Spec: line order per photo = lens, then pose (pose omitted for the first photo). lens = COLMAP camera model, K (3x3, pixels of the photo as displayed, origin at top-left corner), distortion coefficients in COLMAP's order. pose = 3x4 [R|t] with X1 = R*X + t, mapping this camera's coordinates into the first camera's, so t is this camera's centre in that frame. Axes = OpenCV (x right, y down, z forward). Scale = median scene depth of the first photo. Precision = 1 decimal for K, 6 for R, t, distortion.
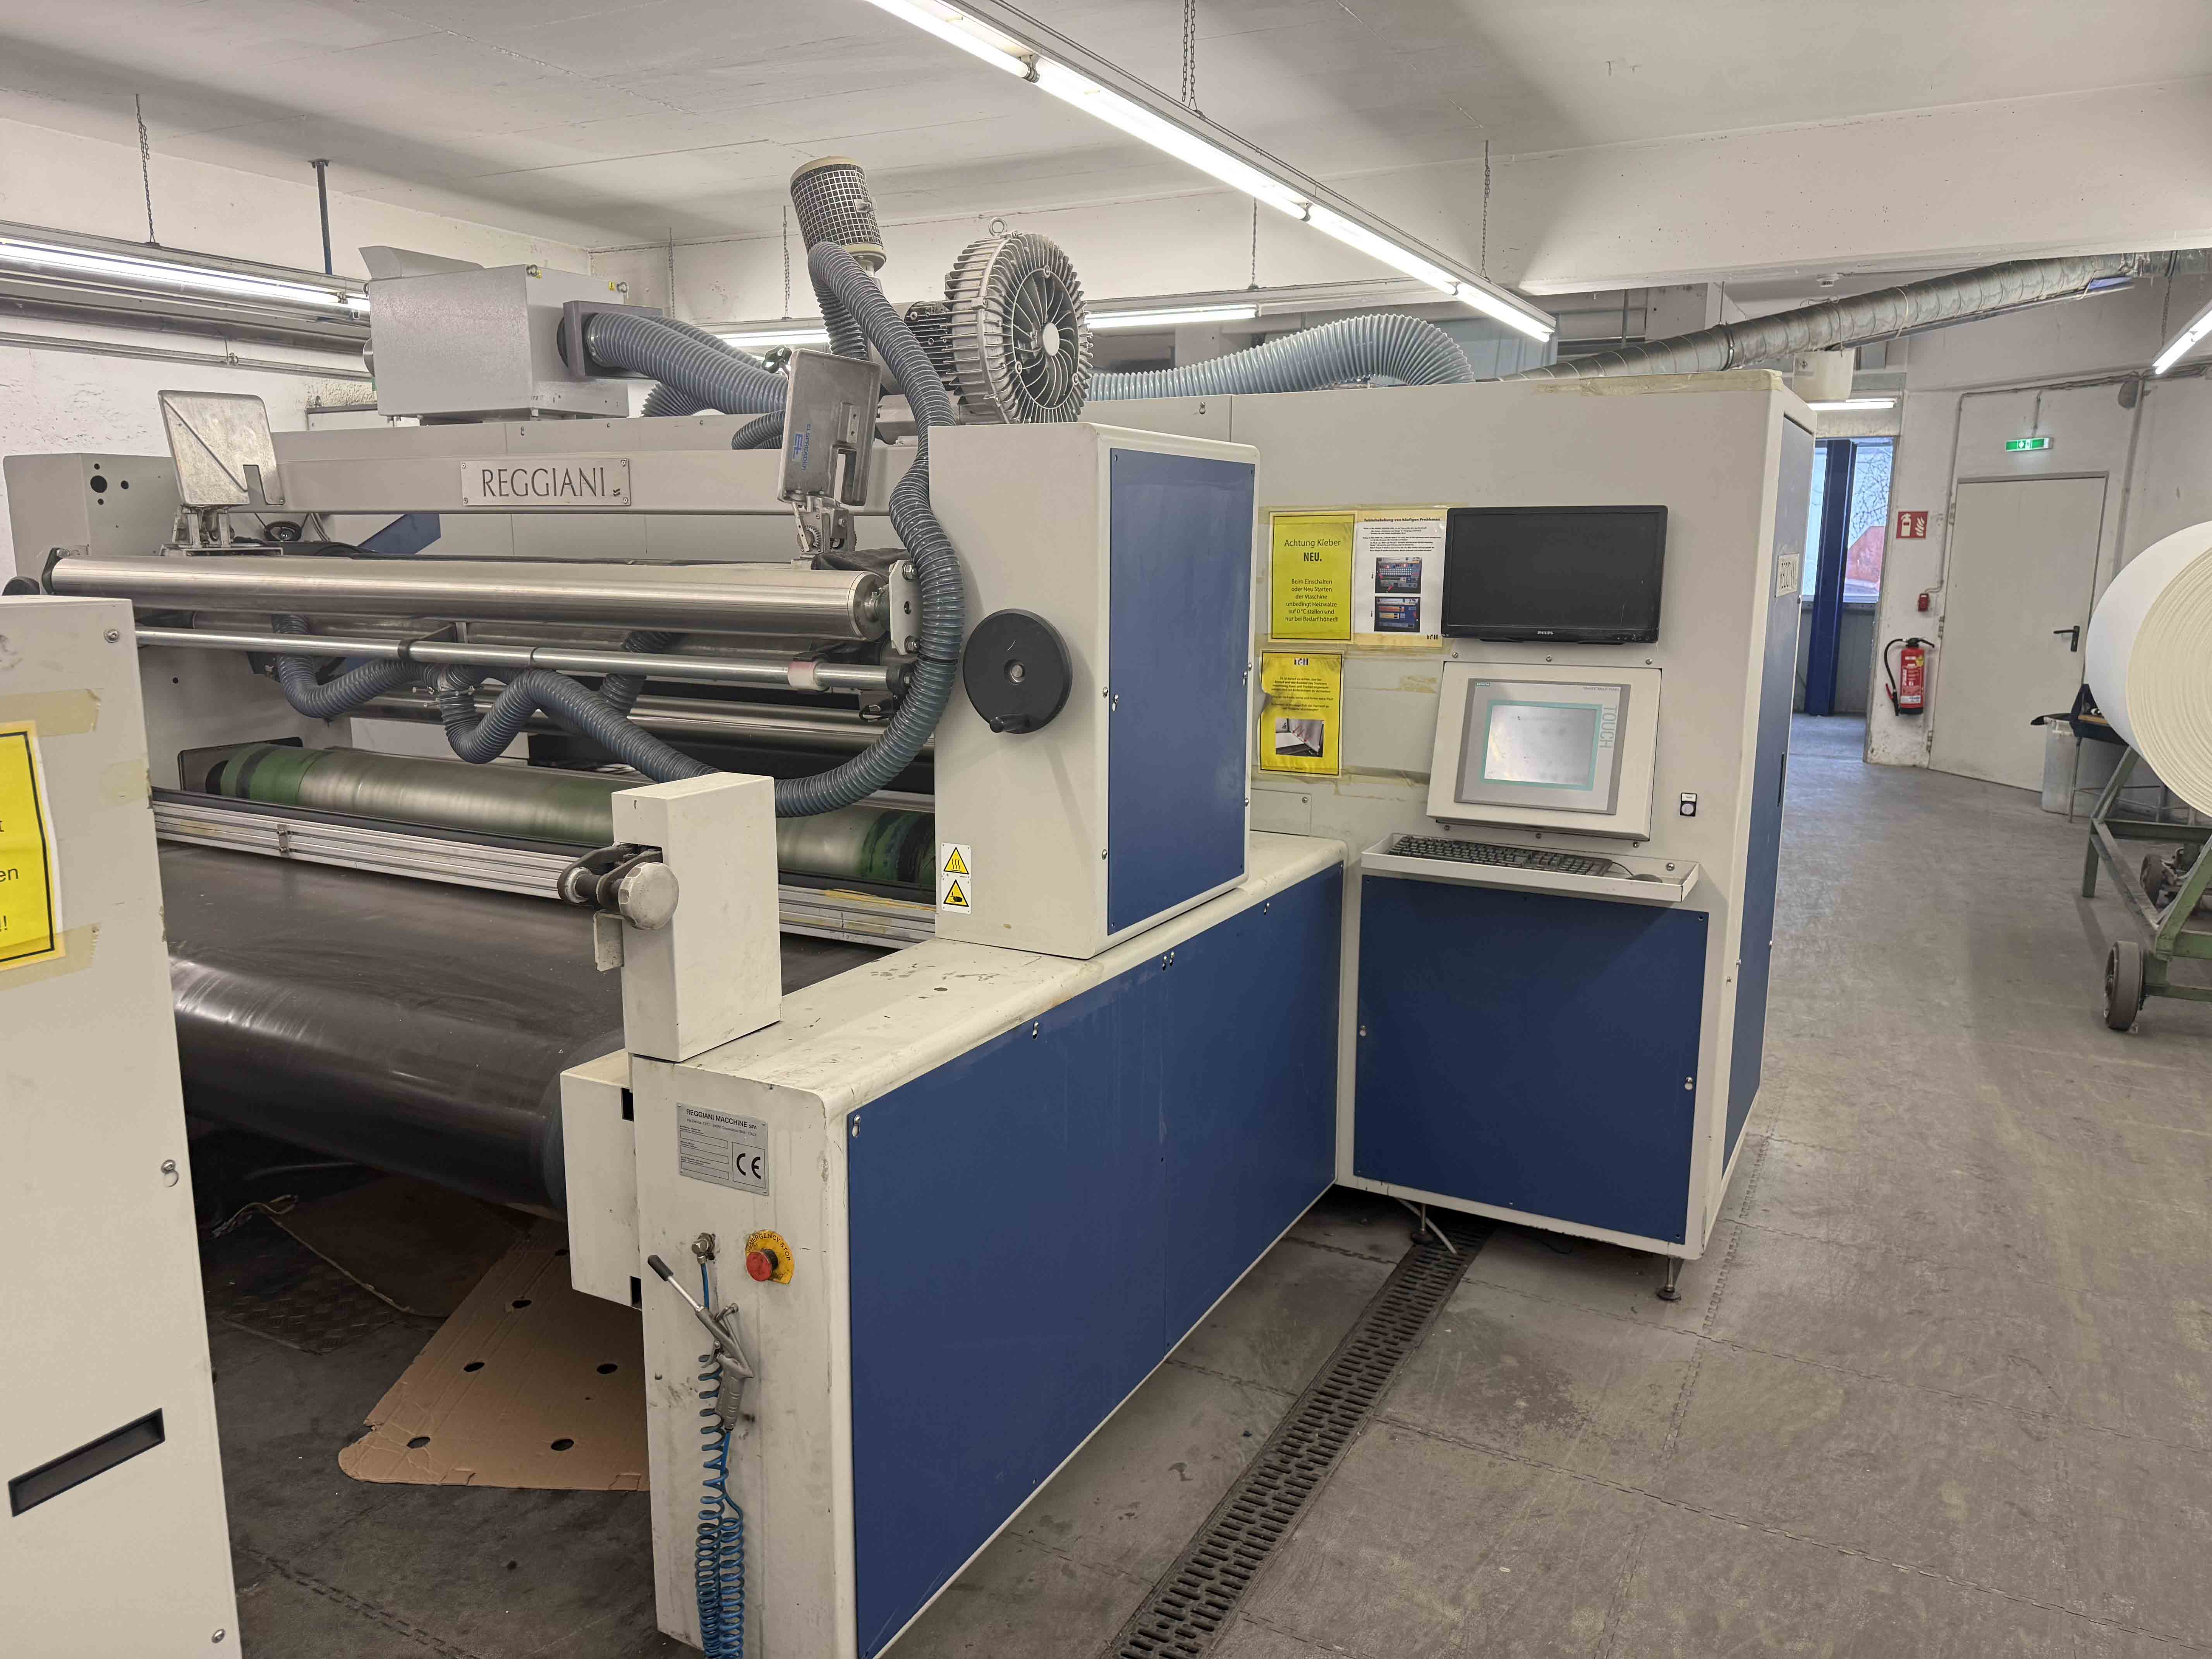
lens RADIAL K [[1548.0, 0, 1101.9], [0, 1548.0, 836.6], [0, 0, 1]] dist [0.012611, 0.001555]
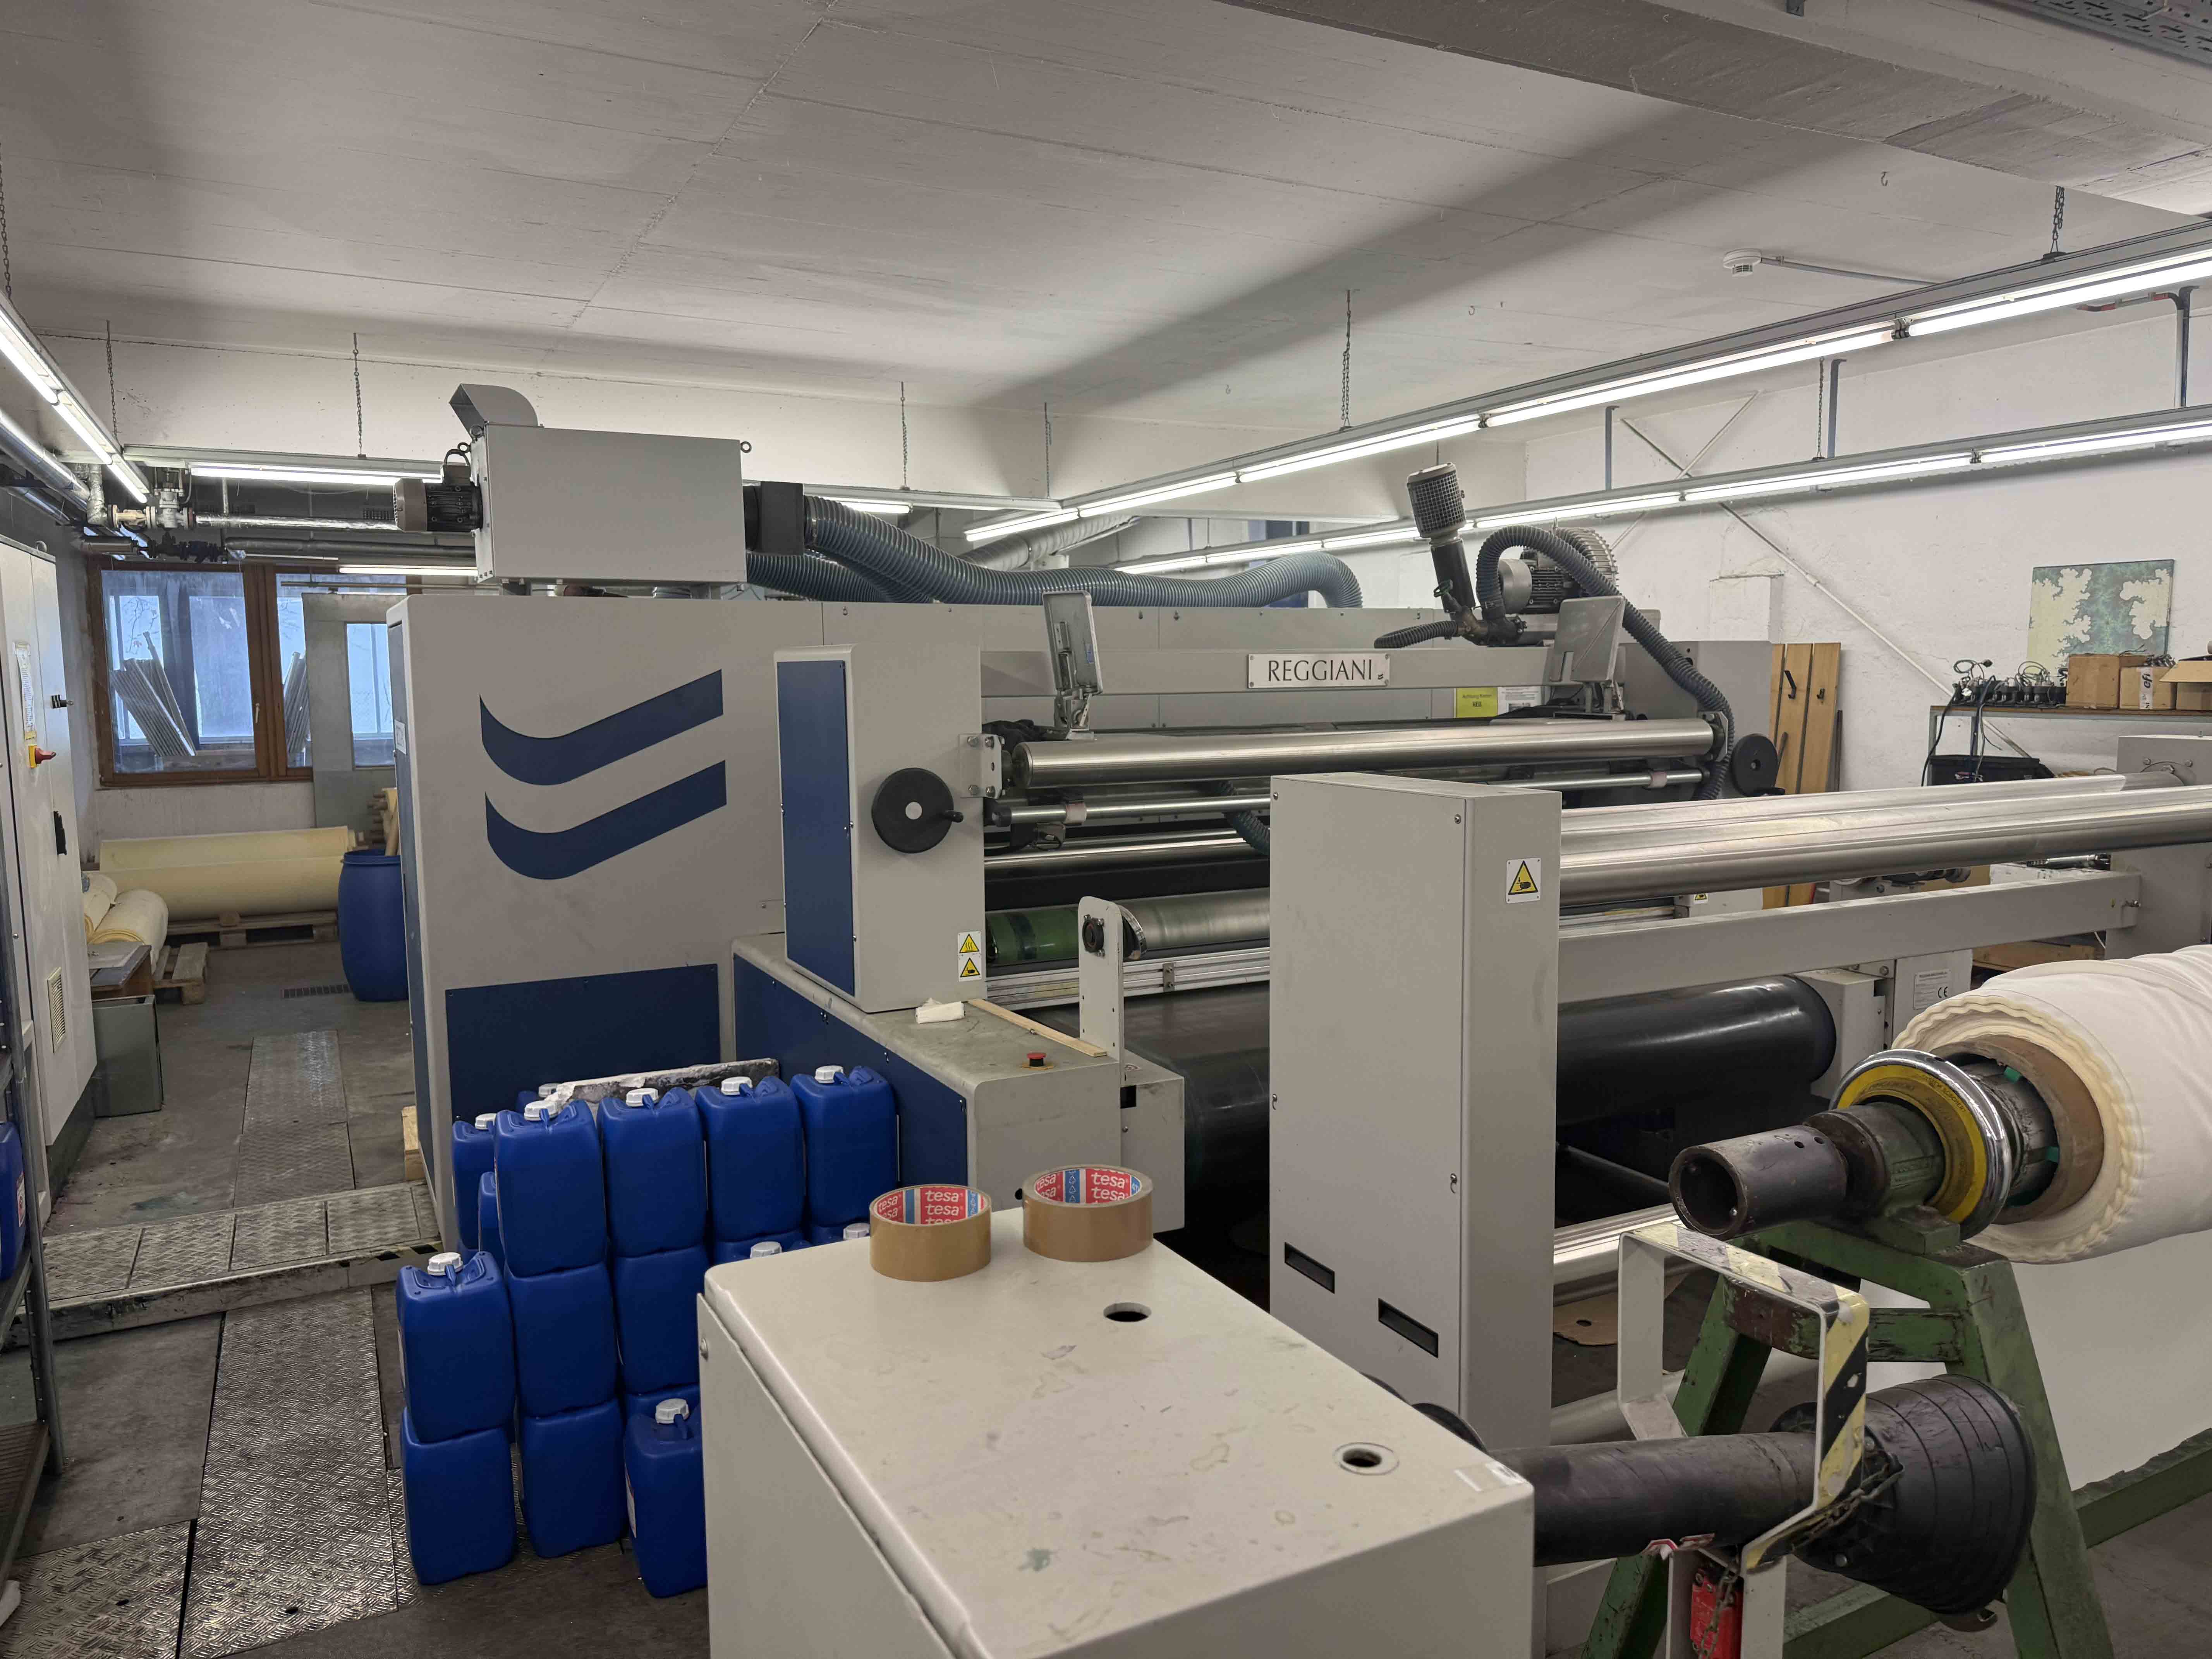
lens RADIAL K [[1548.0, 0, 1102.7], [0, 1548.0, 829.2], [0, 0, 1]] dist [0.012611, 0.001555]
pose [[0.562135, -0.099381, 0.821053, -1.491122], [0.167299, 0.985894, 0.004792, -0.119613], [-0.809947, 0.134668, 0.570832, 0.367733]]
